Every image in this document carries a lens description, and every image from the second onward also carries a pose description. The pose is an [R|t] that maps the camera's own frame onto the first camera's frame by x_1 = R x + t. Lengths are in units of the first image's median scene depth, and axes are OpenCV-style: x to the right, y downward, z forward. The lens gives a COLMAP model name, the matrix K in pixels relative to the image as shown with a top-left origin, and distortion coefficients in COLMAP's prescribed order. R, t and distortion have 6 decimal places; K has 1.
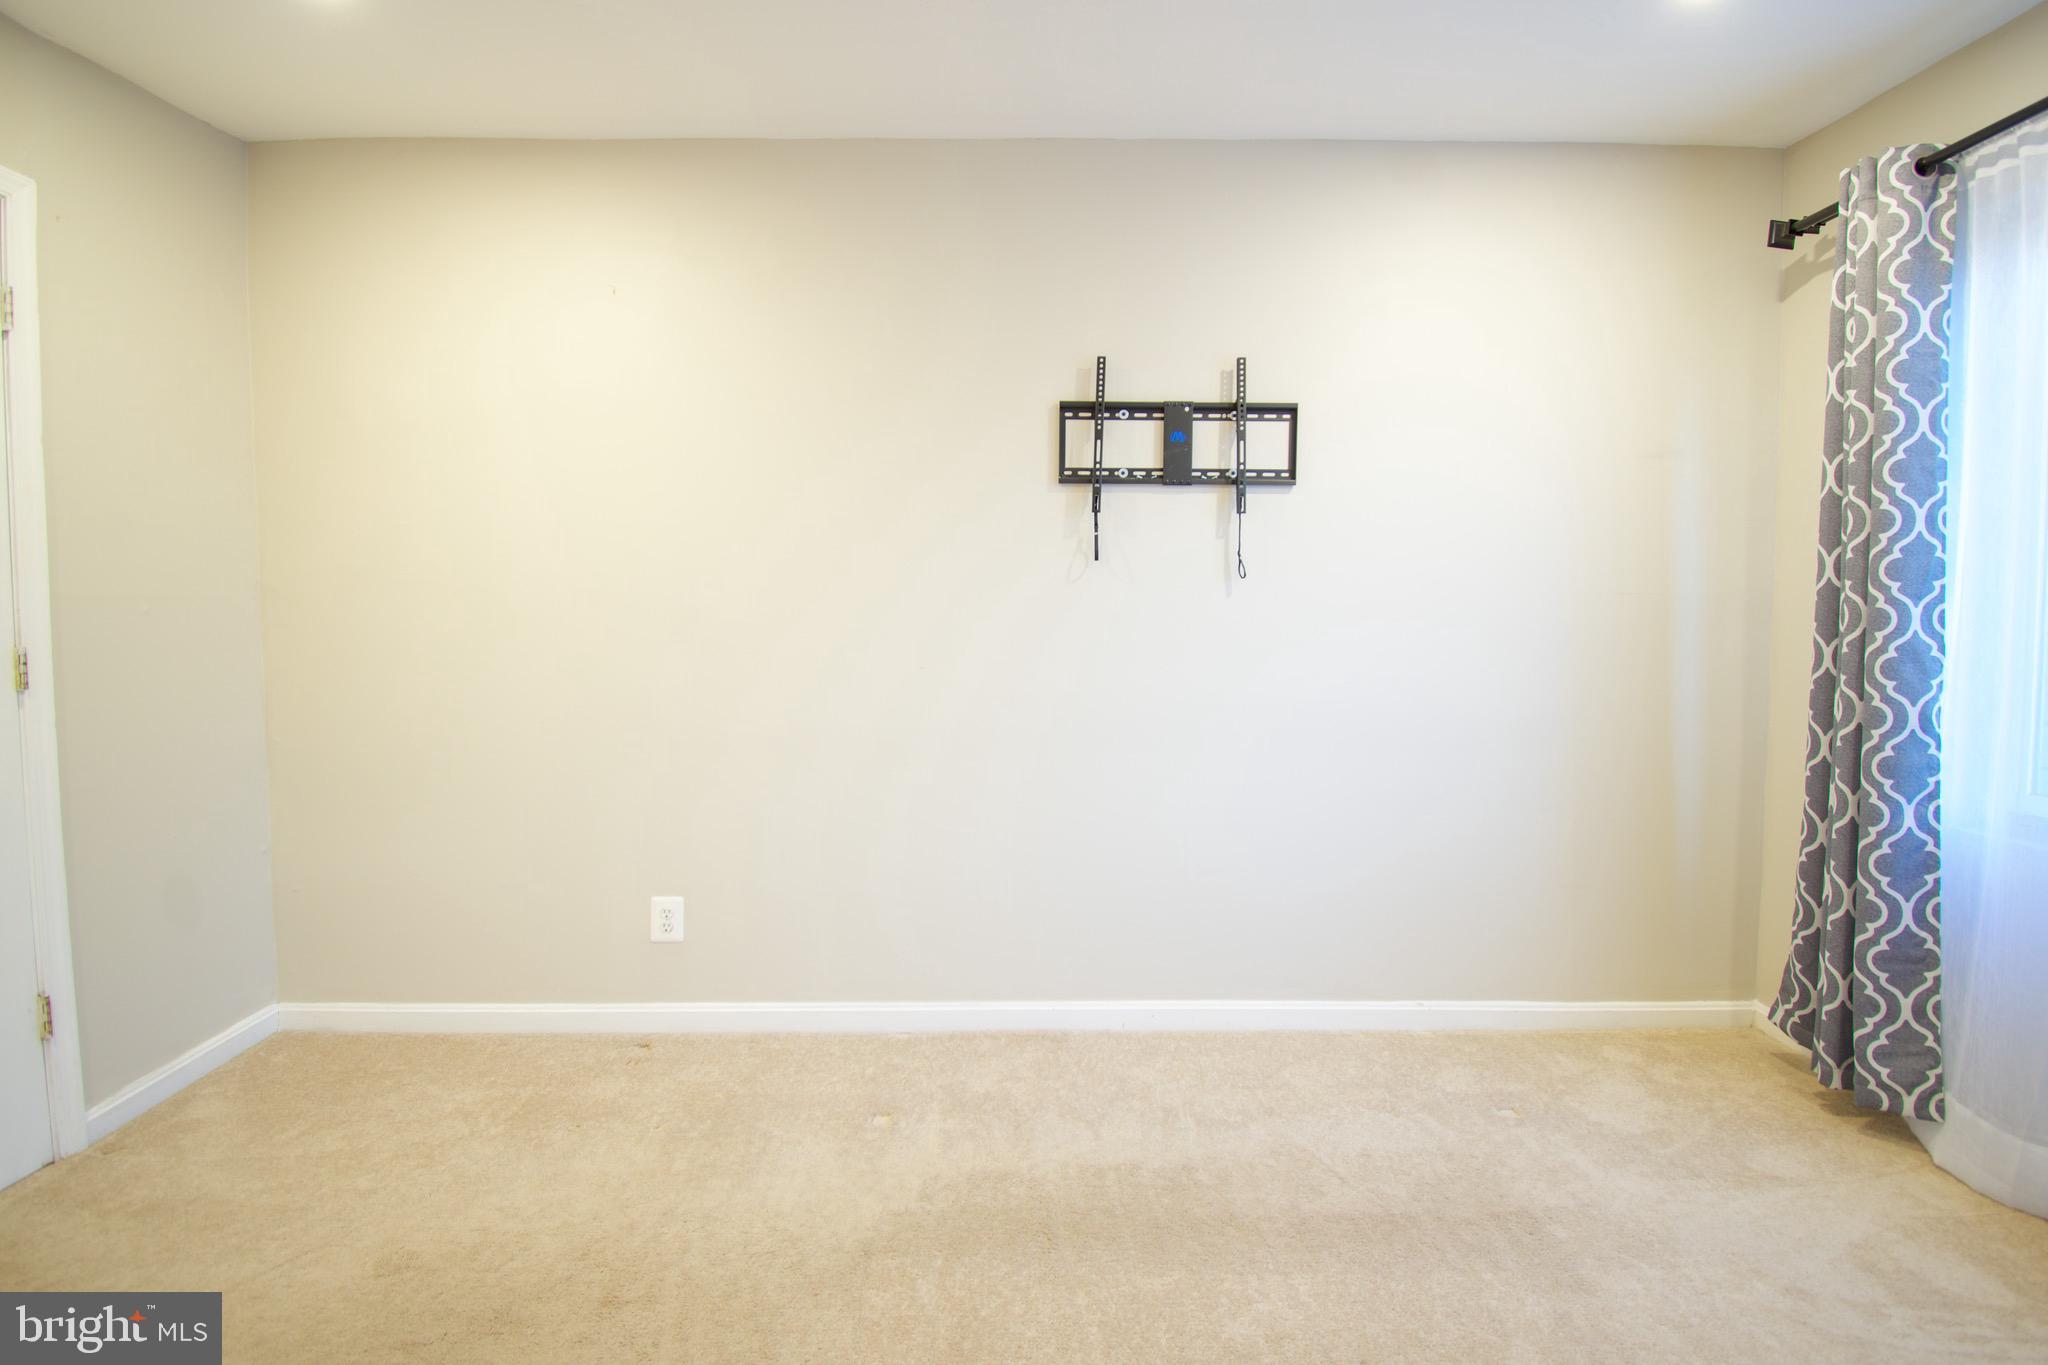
lens RADIAL K [[945.6, 0, 1023.8], [0, 945.6, 662.2], [0, 0, 1]] dist [0.019468, -0.024197]
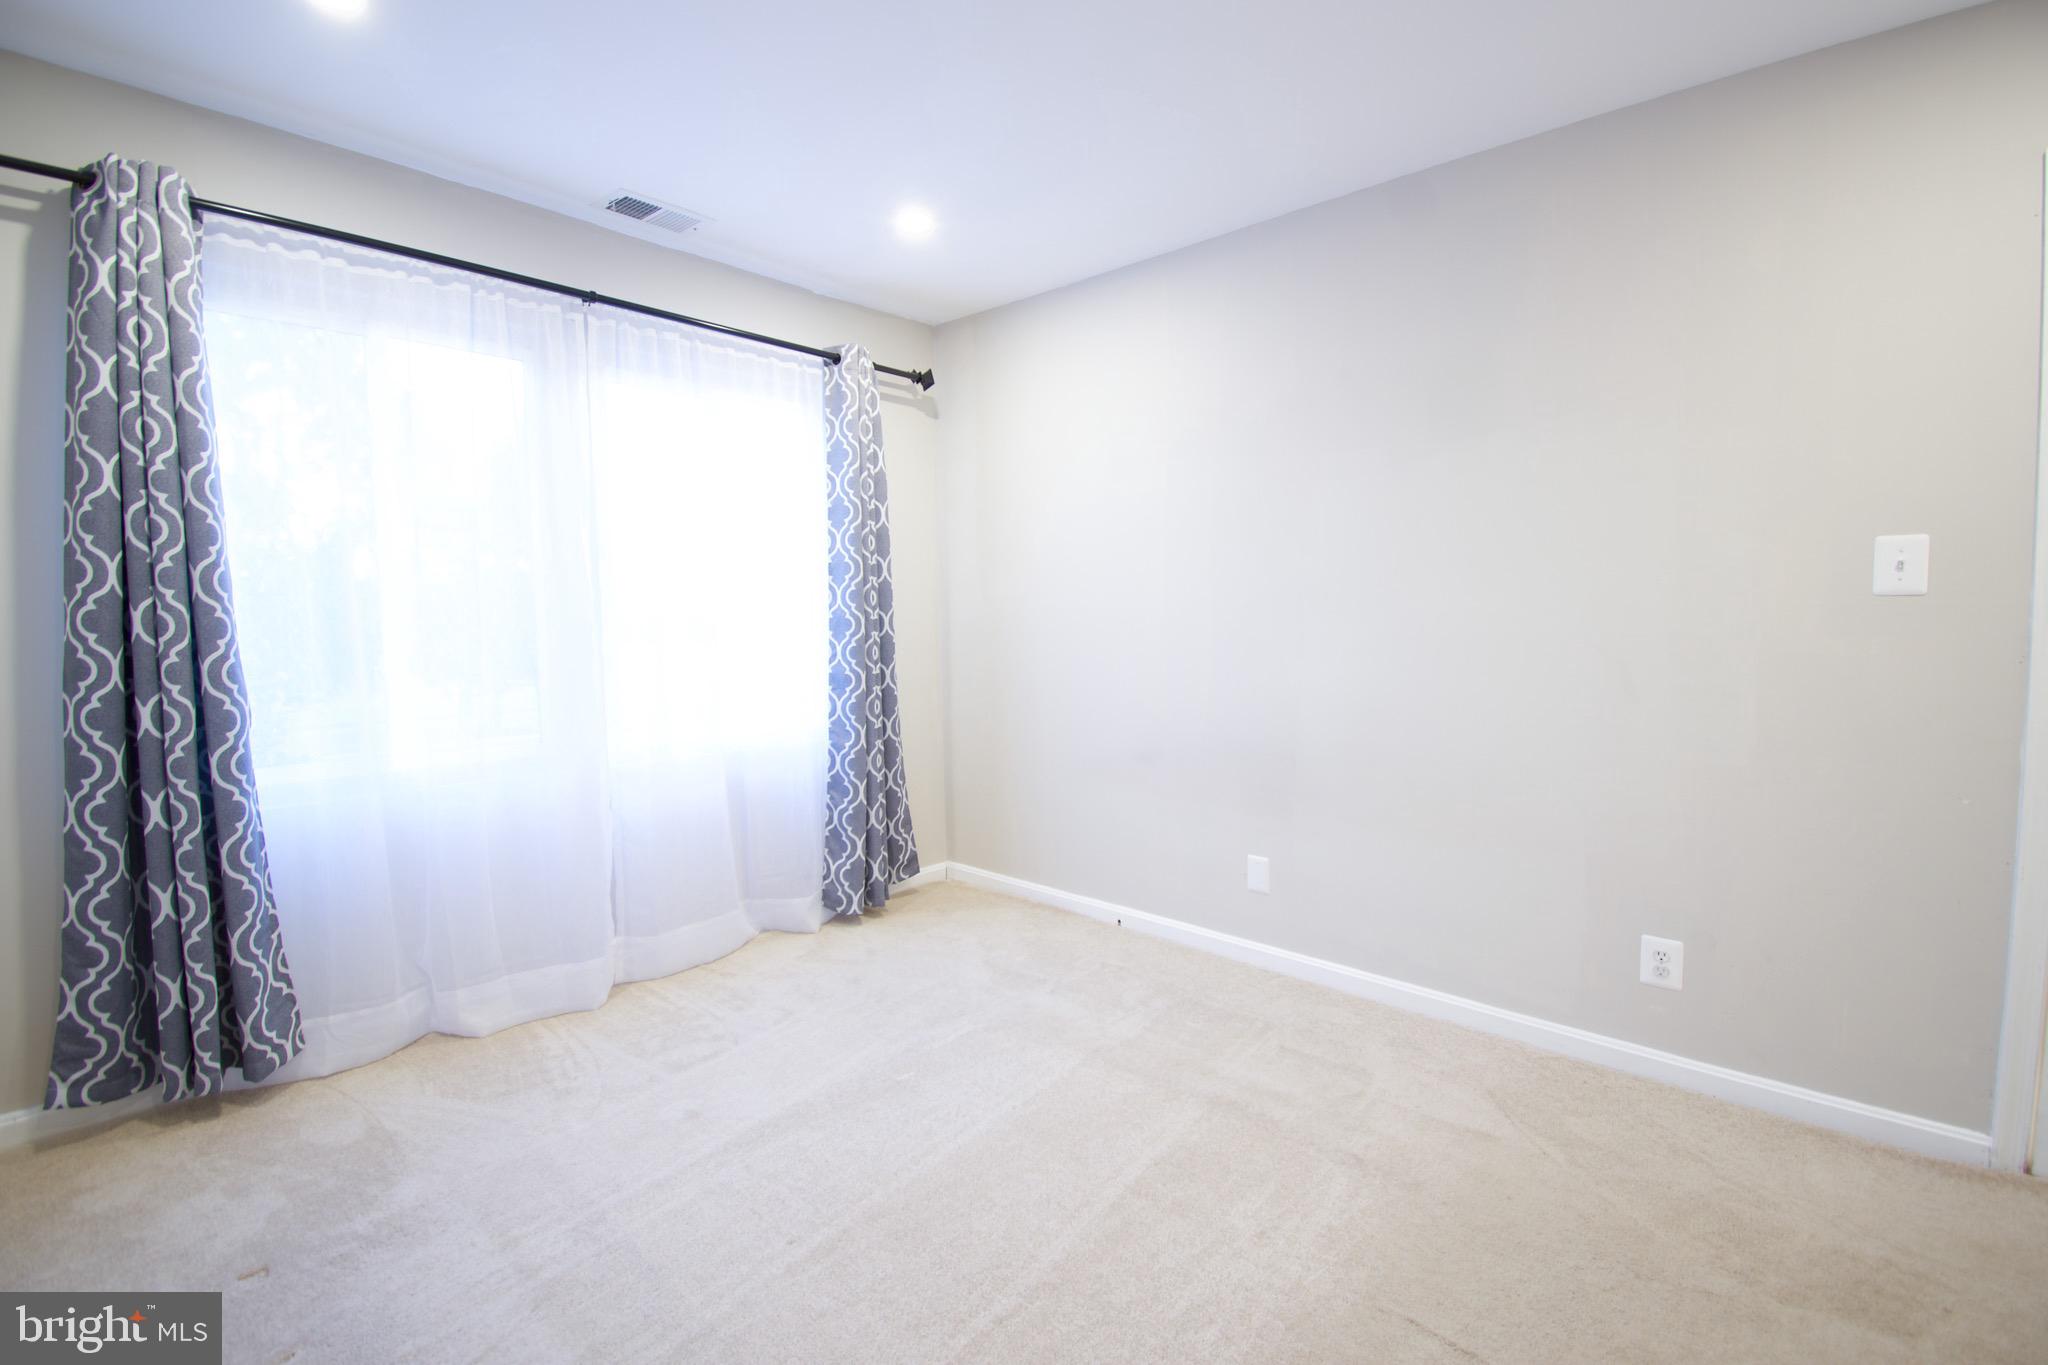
lens RADIAL K [[945.6, 0, 1023.8], [0, 945.6, 662.2], [0, 0, 1]] dist [0.019468, -0.024197]
pose [[-0.756965, -0.050202, 0.651525, -0.390436], [0.022719, 0.994420, 0.103019, -0.083455], [-0.653061, 0.092783, -0.751600, 1.015274]]
